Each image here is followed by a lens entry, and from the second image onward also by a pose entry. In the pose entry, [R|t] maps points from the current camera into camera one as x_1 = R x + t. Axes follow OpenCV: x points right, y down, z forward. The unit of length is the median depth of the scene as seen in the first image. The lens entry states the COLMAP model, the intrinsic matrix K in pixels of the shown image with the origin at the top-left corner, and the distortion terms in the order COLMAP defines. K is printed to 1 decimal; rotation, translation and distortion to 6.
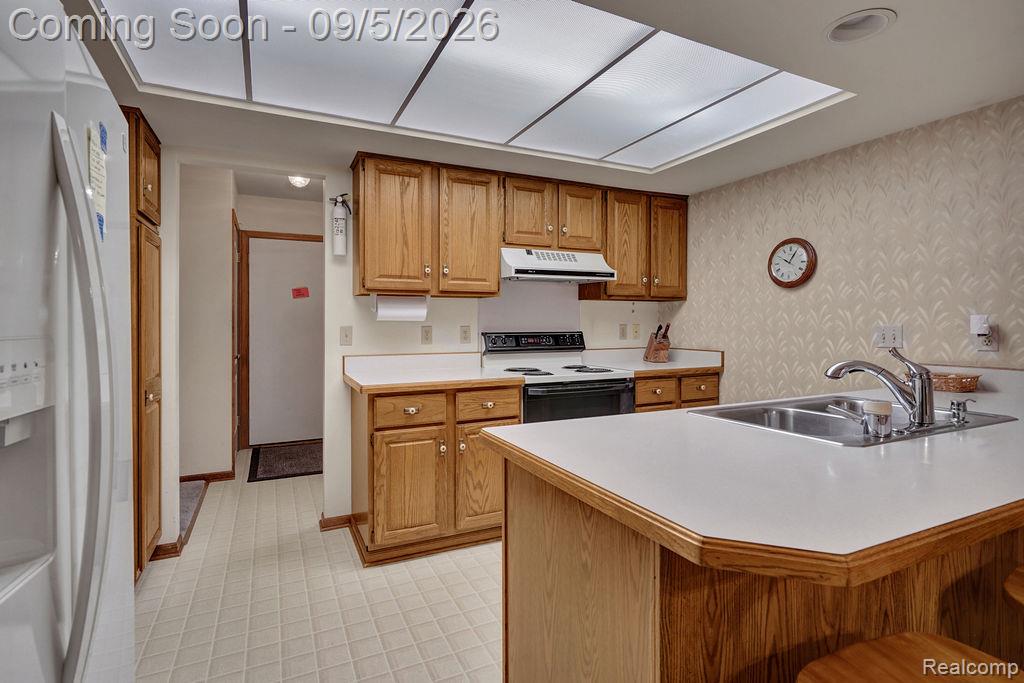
lens RADIAL K [[498.9, 0, 512.5], [0, 498.9, 322.4], [0, 0, 1]] dist [-0.001413, -0.000340]
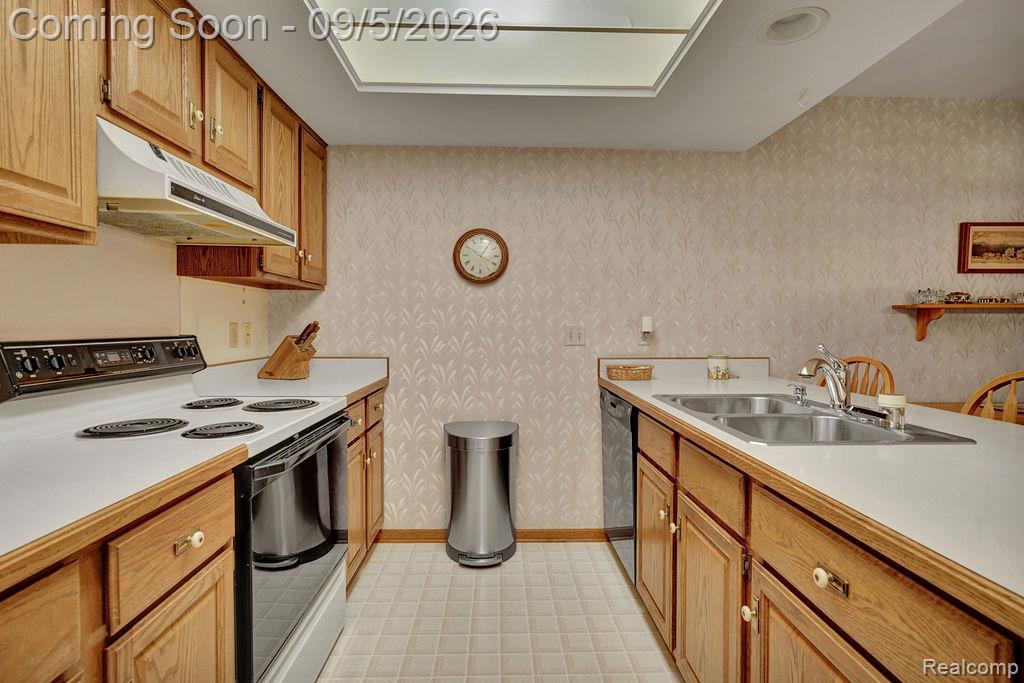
lens RADIAL K [[507.9, 0, 511.6], [0, 507.9, 337.0], [0, 0, 1]] dist [0.002873, 0.000029]
pose [[0.401469, -0.021482, 0.915621, -0.284614], [-0.007645, 0.999611, 0.026805, 0.003072], [-0.915841, -0.017762, 0.401148, 0.613559]]
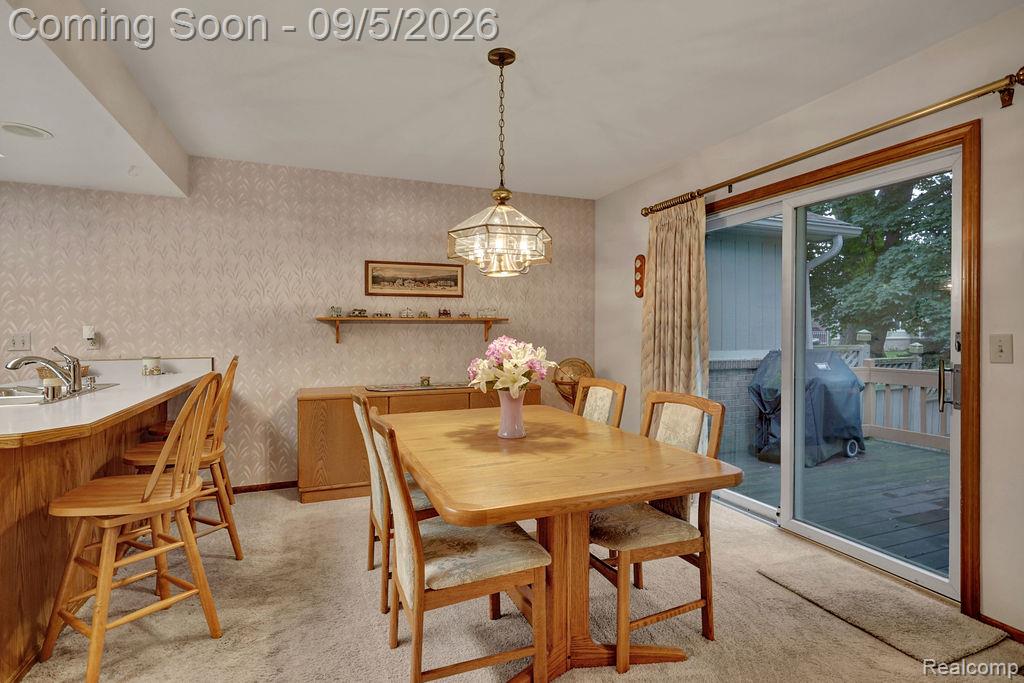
lens RADIAL K [[507.9, 0, 511.6], [0, 507.9, 337.0], [0, 0, 1]] dist [0.002873, 0.000029]
pose [[0.062648, -0.008020, 0.998003, -0.417036], [-0.003495, 0.999960, 0.008255, 0.001013], [-0.998030, -0.004005, 0.062617, -0.303390]]
